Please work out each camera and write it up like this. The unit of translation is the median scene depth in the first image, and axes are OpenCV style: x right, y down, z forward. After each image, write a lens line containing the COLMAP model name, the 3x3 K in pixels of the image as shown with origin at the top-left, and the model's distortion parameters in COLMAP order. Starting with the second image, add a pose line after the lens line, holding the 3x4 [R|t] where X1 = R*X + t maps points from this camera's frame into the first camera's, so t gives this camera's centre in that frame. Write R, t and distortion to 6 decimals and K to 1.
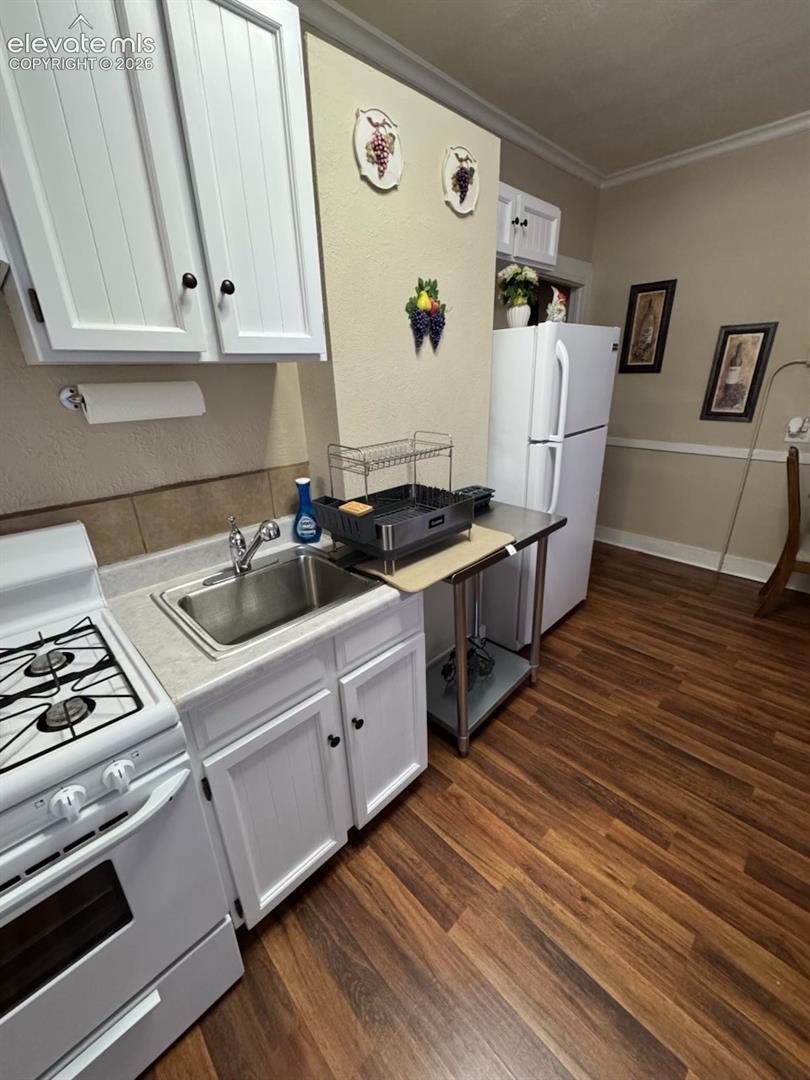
lens RADIAL K [[432.3, 0, 405.6], [0, 432.3, 537.9], [0, 0, 1]] dist [-0.001715, 0.000296]
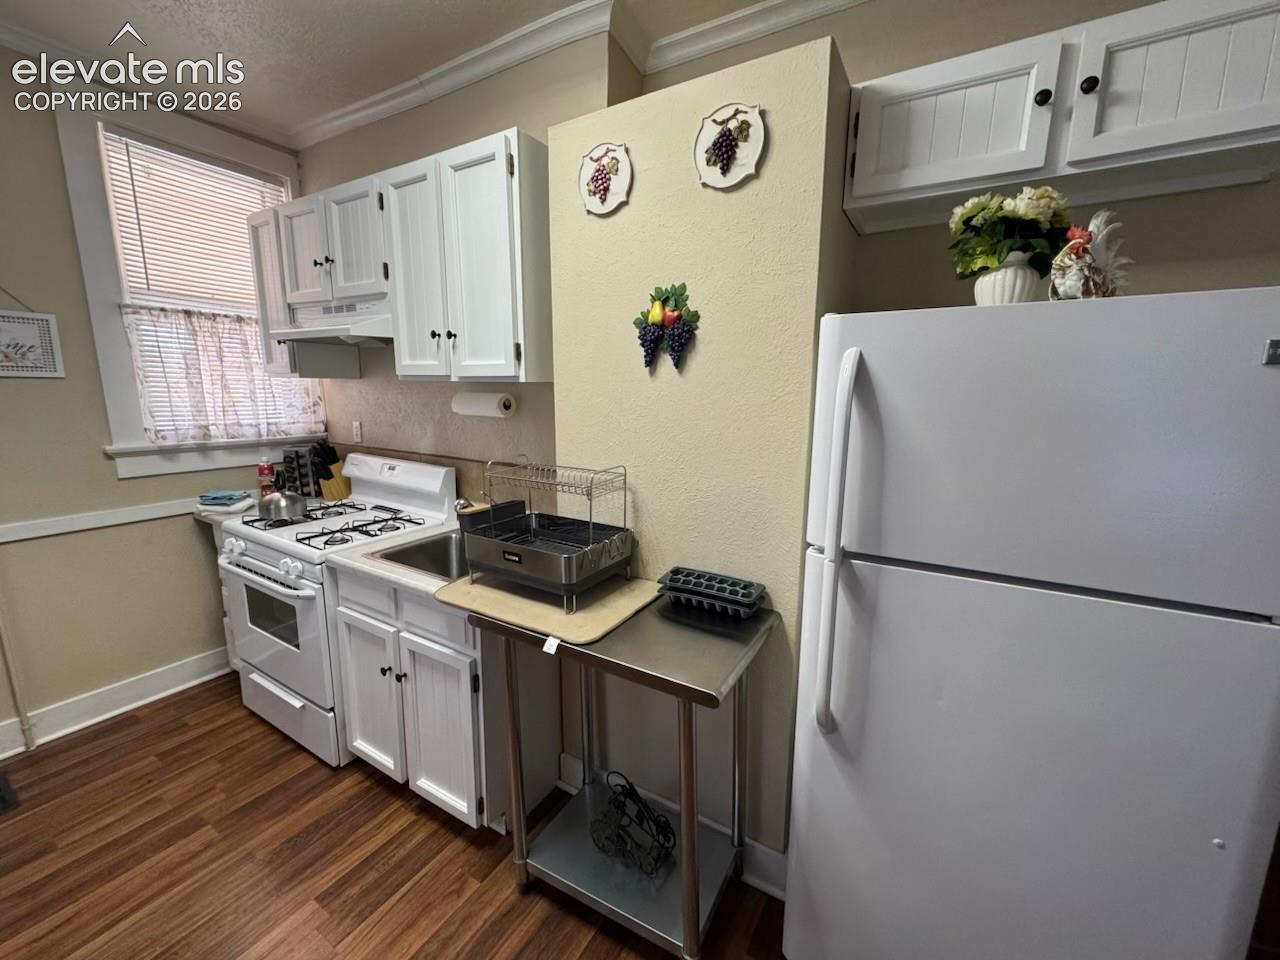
lens RADIAL K [[512.3, 0, 641.3], [0, 512.3, 476.8], [0, 0, 1]] dist [-0.001715, 0.000296]
pose [[0.254000, 0.202045, -0.945866, 1.027142], [-0.366743, 0.925028, 0.099110, -0.365532], [0.894977, 0.321715, 0.309055, 0.809349]]
